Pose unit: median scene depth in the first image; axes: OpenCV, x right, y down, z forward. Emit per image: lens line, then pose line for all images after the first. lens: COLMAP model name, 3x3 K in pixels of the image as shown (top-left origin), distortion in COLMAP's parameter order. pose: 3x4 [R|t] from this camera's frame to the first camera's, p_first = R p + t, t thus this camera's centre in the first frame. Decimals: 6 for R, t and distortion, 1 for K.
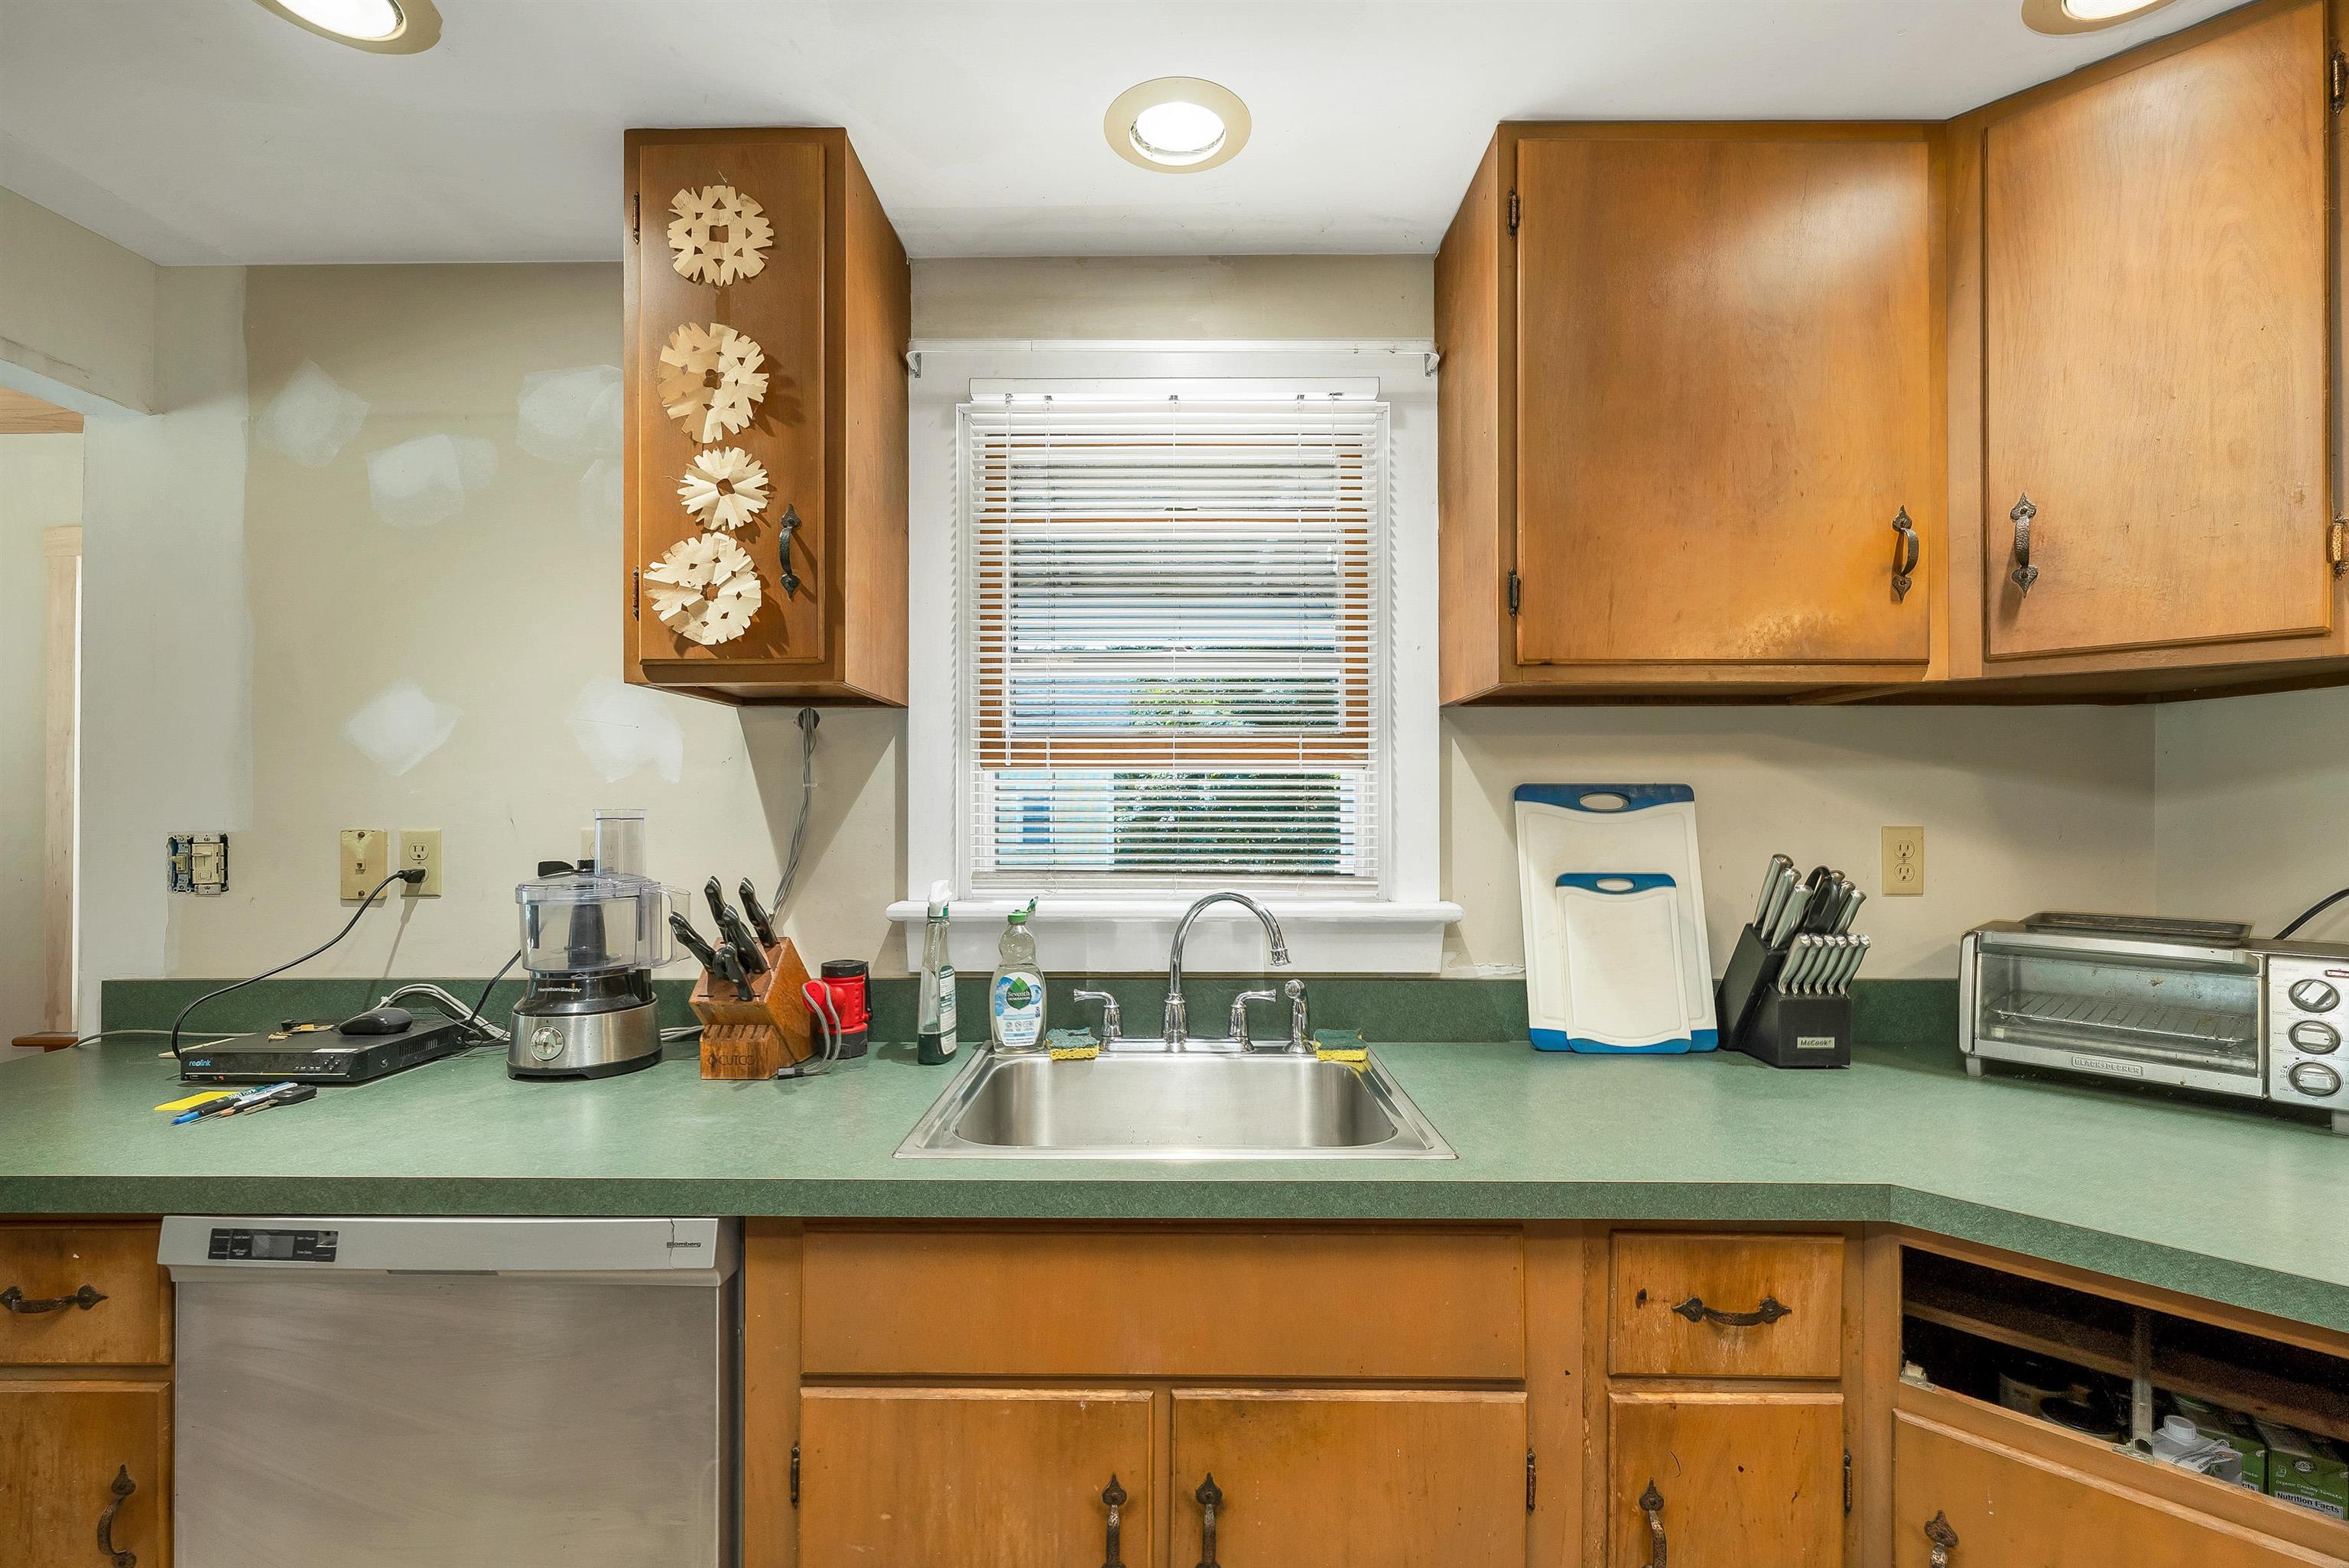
lens RADIAL K [[997.0, 0, 1171.1], [0, 997.0, 802.5], [0, 0, 1]] dist [-0.006163, -0.000252]
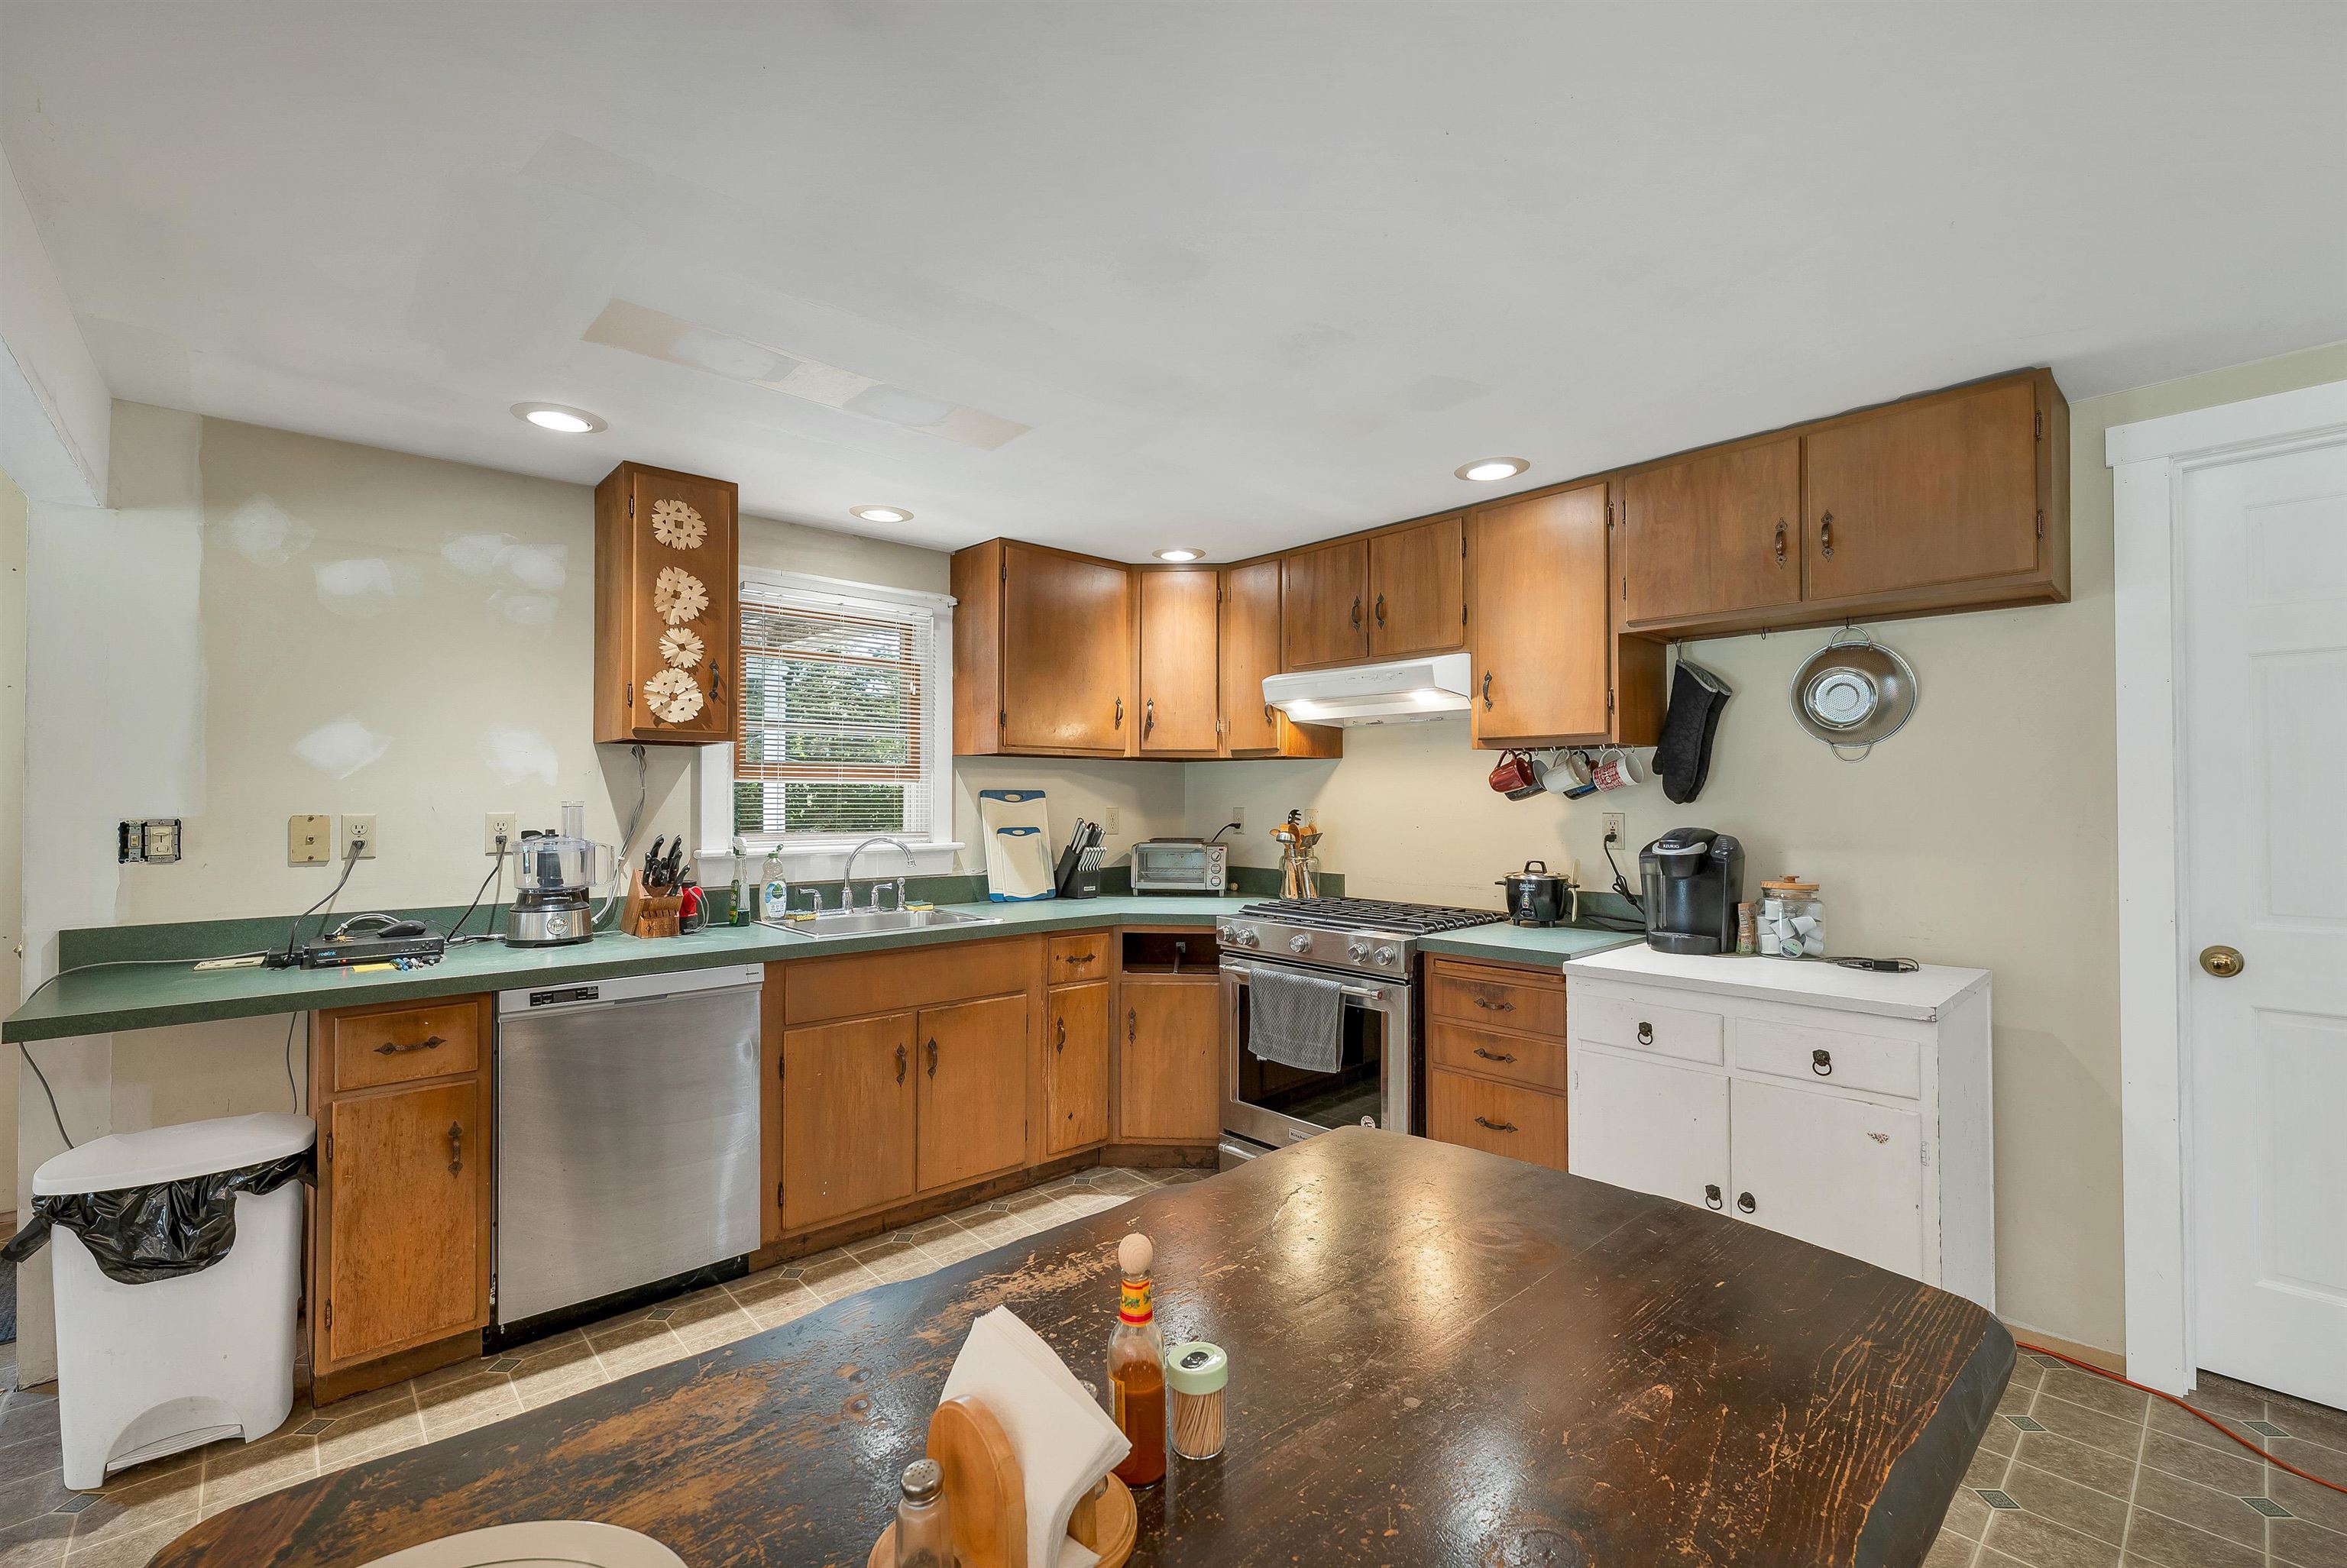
lens RADIAL K [[986.7, 0, 1167.0], [0, 986.7, 780.9], [0, 0, 1]] dist [-0.002182, -0.000220]
pose [[0.739708, 0.012967, 0.672803, -1.079975], [-0.005592, 0.999898, -0.013123, -0.014847], [-0.672904, 0.005945, 0.739706, -1.209121]]
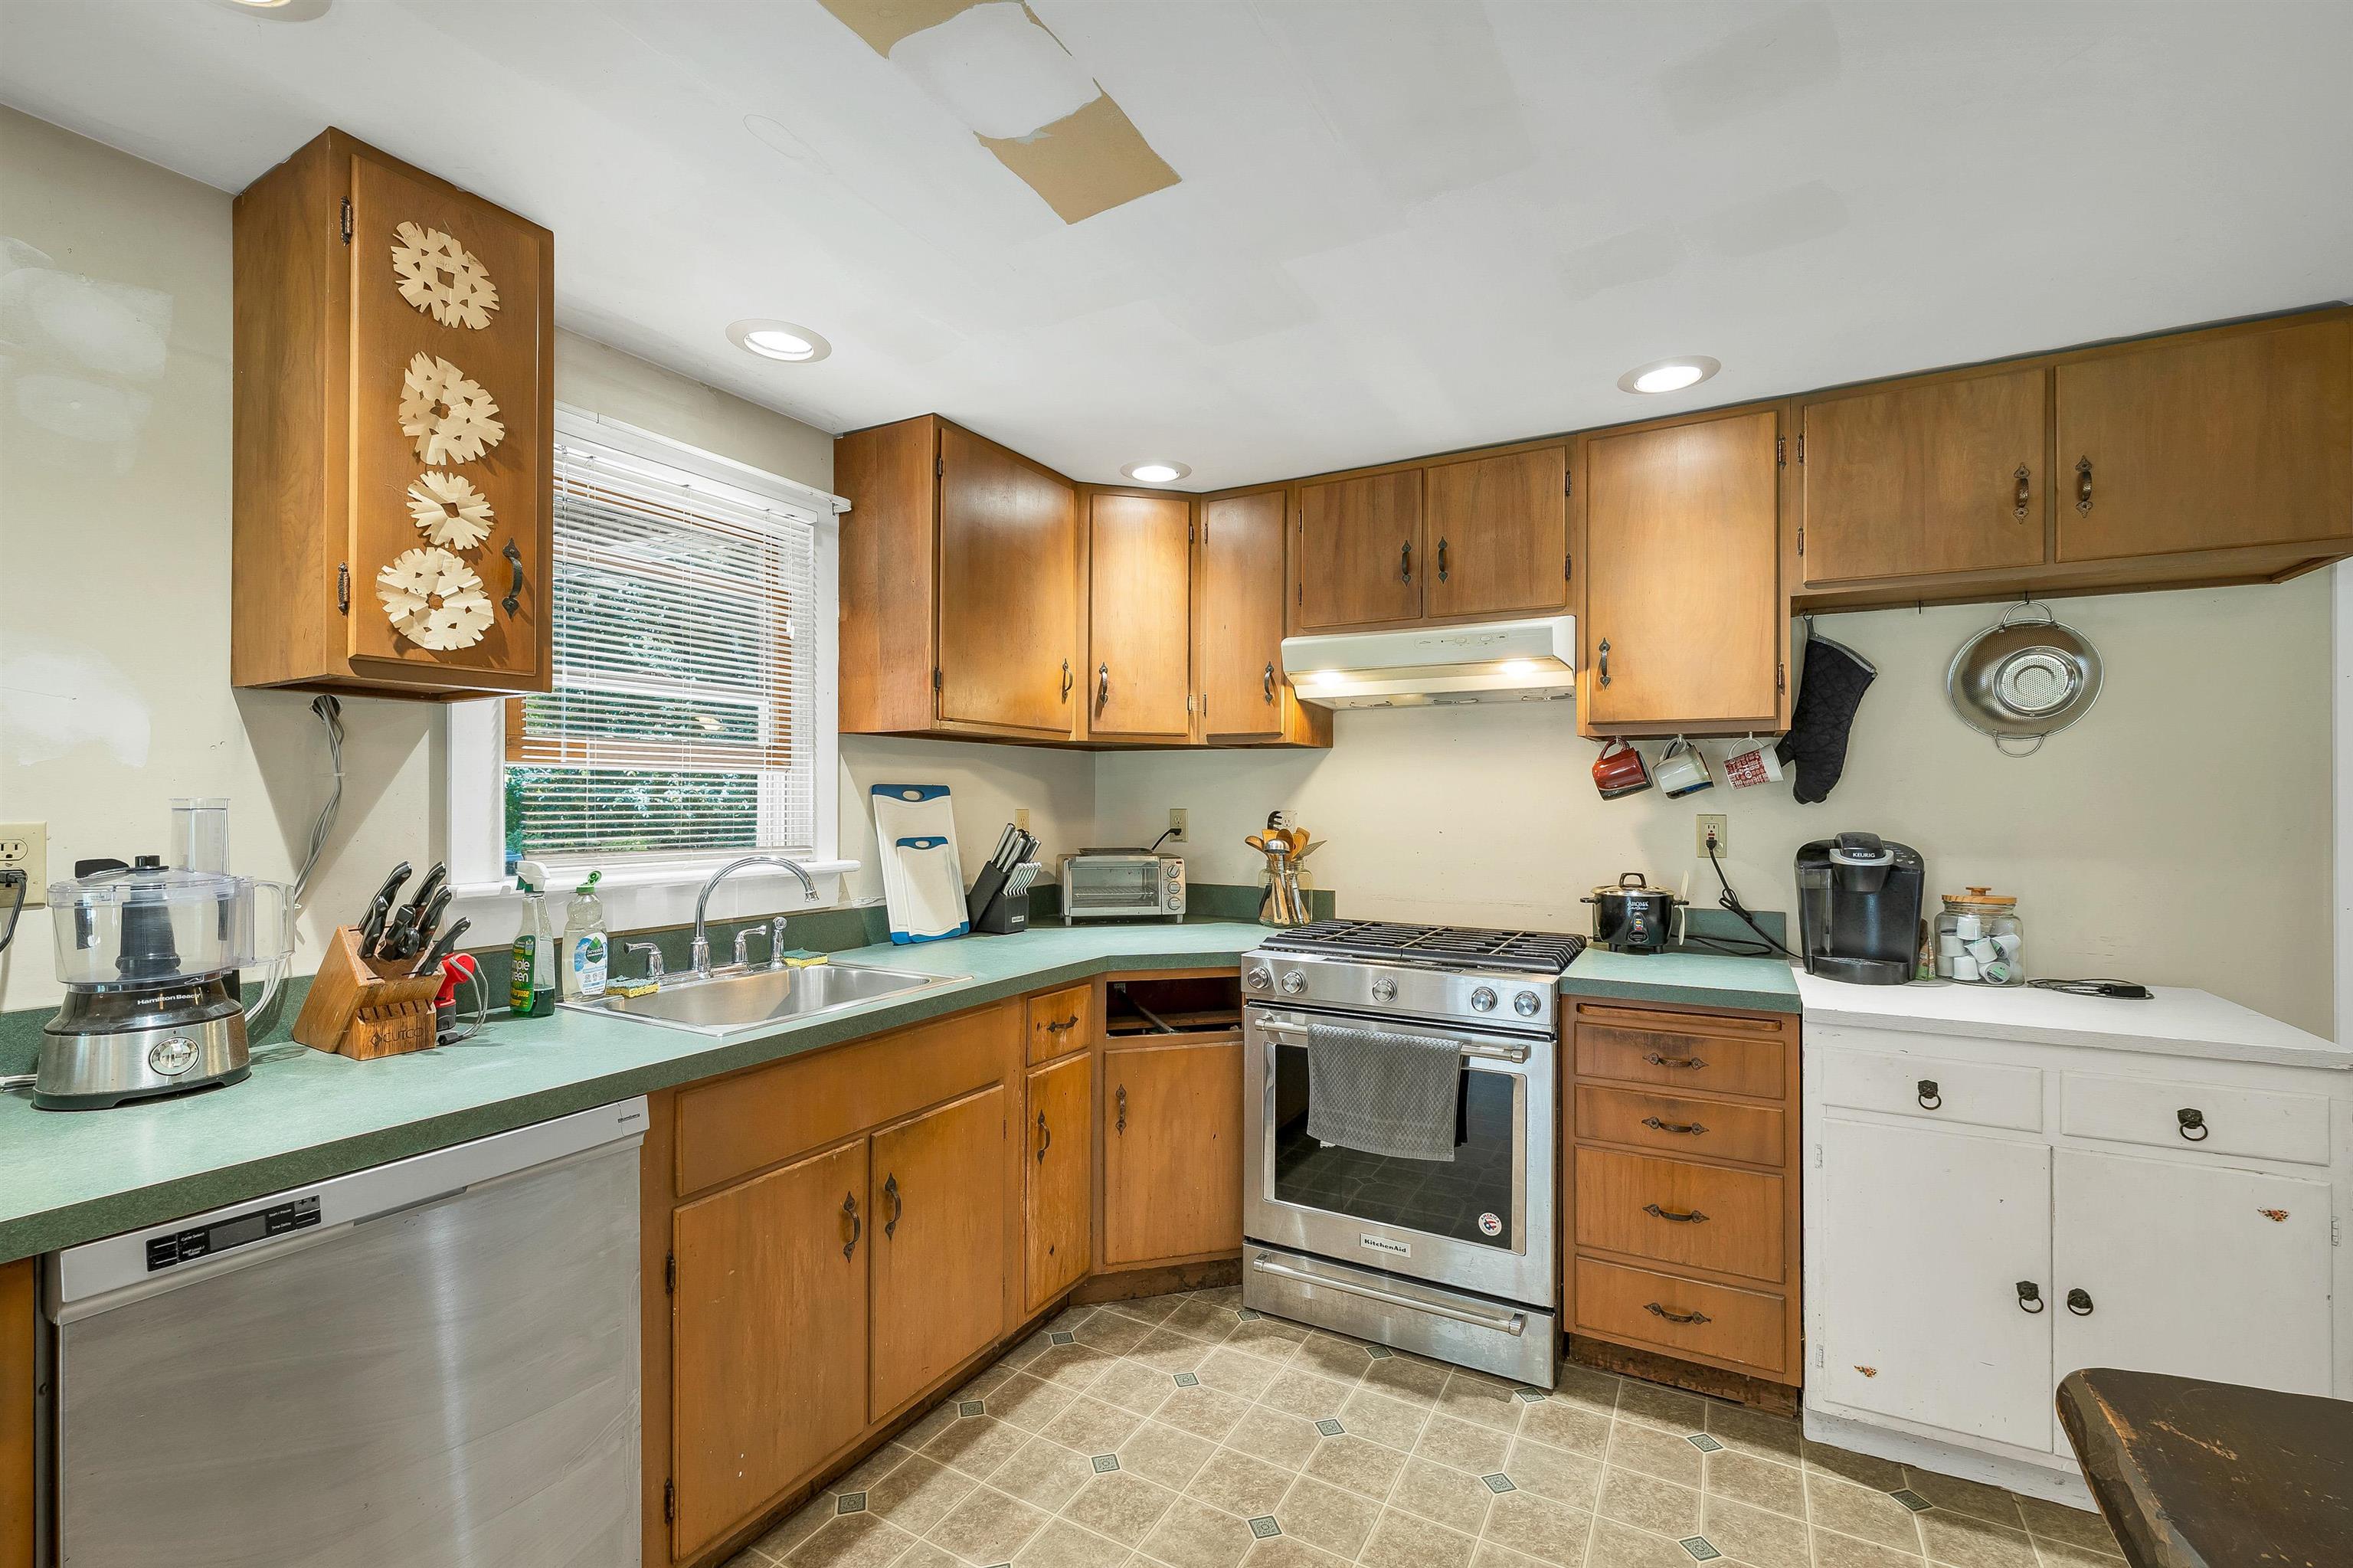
lens RADIAL K [[1001.6, 0, 1163.2], [0, 1001.6, 791.4], [0, 0, 1]] dist [-0.003738, 0.000649]
pose [[0.493497, 0.008612, 0.869705, -1.021224], [-0.008777, 0.999949, -0.004921, -0.003407], [-0.869703, -0.005205, 0.493548, -0.244911]]
